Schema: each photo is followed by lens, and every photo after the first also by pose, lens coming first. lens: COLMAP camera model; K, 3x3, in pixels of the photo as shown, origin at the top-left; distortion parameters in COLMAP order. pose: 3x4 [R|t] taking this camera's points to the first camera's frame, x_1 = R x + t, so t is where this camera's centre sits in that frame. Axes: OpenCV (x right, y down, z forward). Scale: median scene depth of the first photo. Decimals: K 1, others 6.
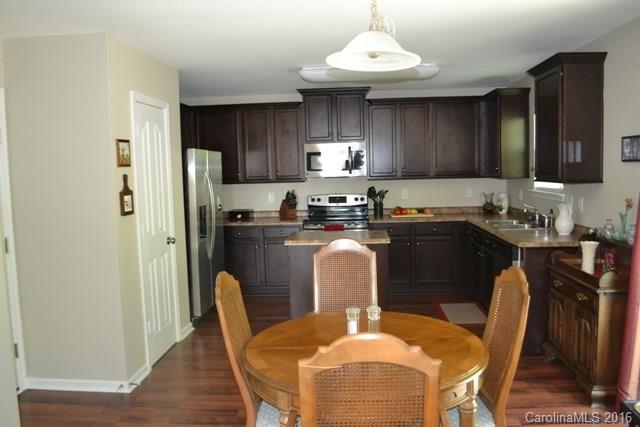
lens RADIAL K [[518.1, 0, 320.5], [0, 518.1, 209.3], [0, 0, 1]] dist [-0.043044, 0.014304]
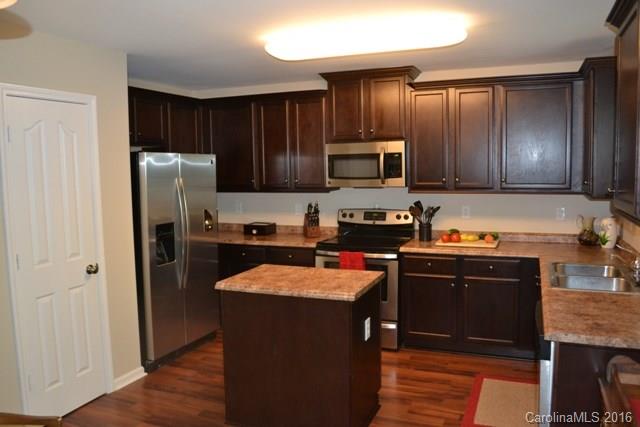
lens RADIAL K [[518.1, 0, 320.4], [0, 518.1, 219.7], [0, 0, 1]] dist [-0.043044, 0.014304]
pose [[0.952647, 0.043772, -0.300912, 0.192347], [-0.034916, 0.998786, 0.034750, -0.038168], [0.302068, -0.022597, 0.953019, 0.245649]]
